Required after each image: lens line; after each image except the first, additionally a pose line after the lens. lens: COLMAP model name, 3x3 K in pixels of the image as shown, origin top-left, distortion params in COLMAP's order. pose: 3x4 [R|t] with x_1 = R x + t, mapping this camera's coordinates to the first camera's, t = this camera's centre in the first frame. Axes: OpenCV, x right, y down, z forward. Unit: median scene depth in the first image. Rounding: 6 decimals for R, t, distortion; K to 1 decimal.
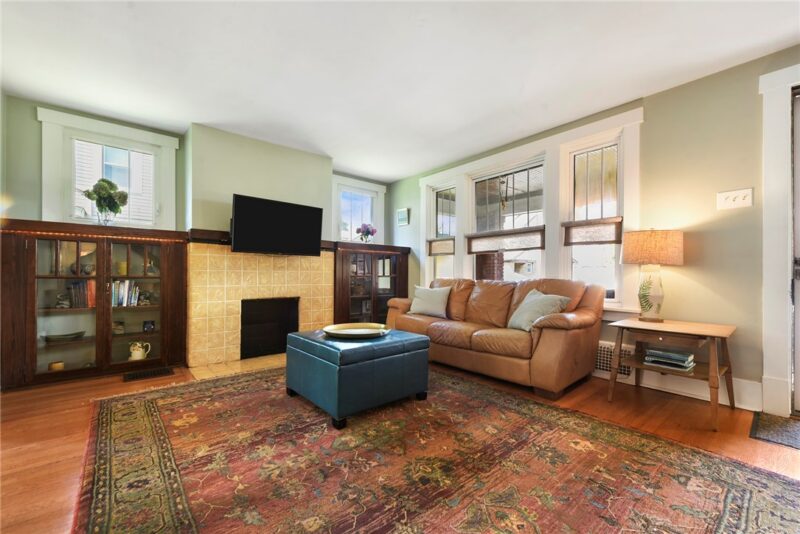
lens RADIAL K [[353.6, 0, 420.1], [0, 353.6, 271.3], [0, 0, 1]] dist [0.010052, -0.000171]
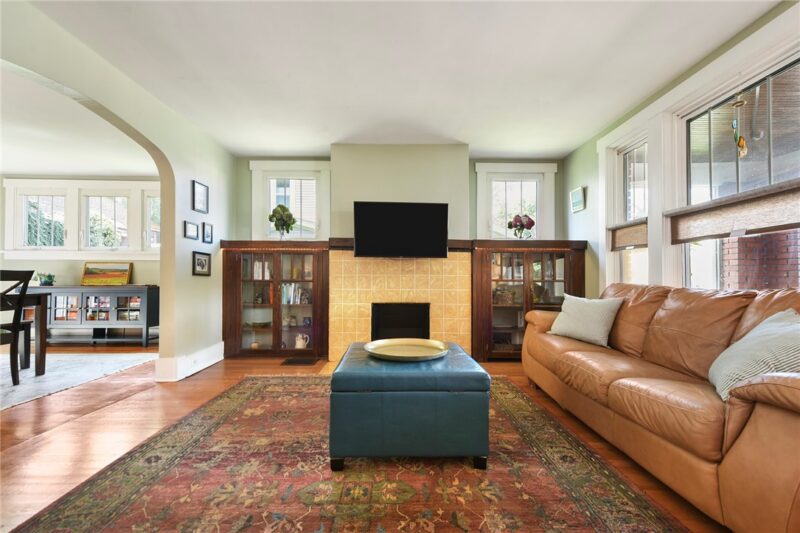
lens RADIAL K [[354.7, 0, 398.7], [0, 354.7, 271.2], [0, 0, 1]] dist [0.018452, -0.000035]
pose [[0.731487, -0.015831, -0.681671, 0.284742], [0.006722, 0.999849, -0.016008, 0.005191], [0.681822, 0.007127, 0.731484, 0.328950]]
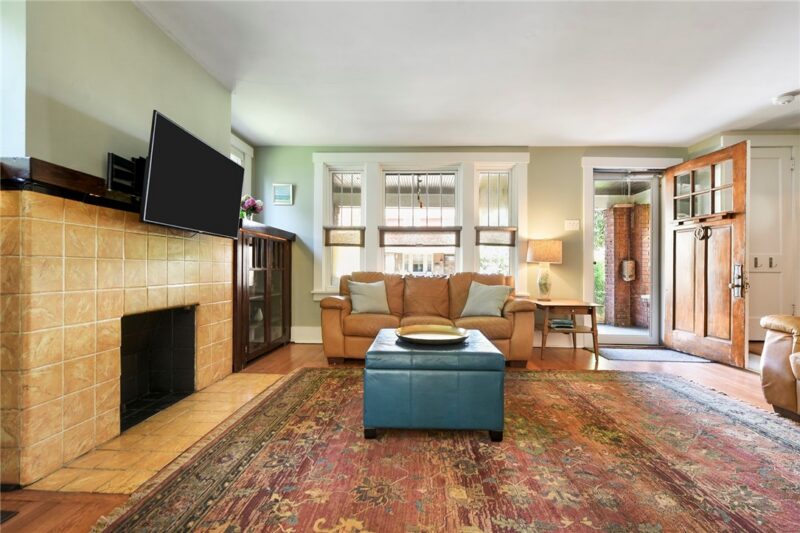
lens RADIAL K [[347.1, 0, 443.5], [0, 347.1, 267.7], [0, 0, 1]] dist [-0.001176, -0.000234]
pose [[0.635919, 0.006318, 0.771730, -0.655067], [-0.015419, 0.999871, 0.004520, 0.001262], [-0.771602, -0.014774, 0.635934, 0.361578]]
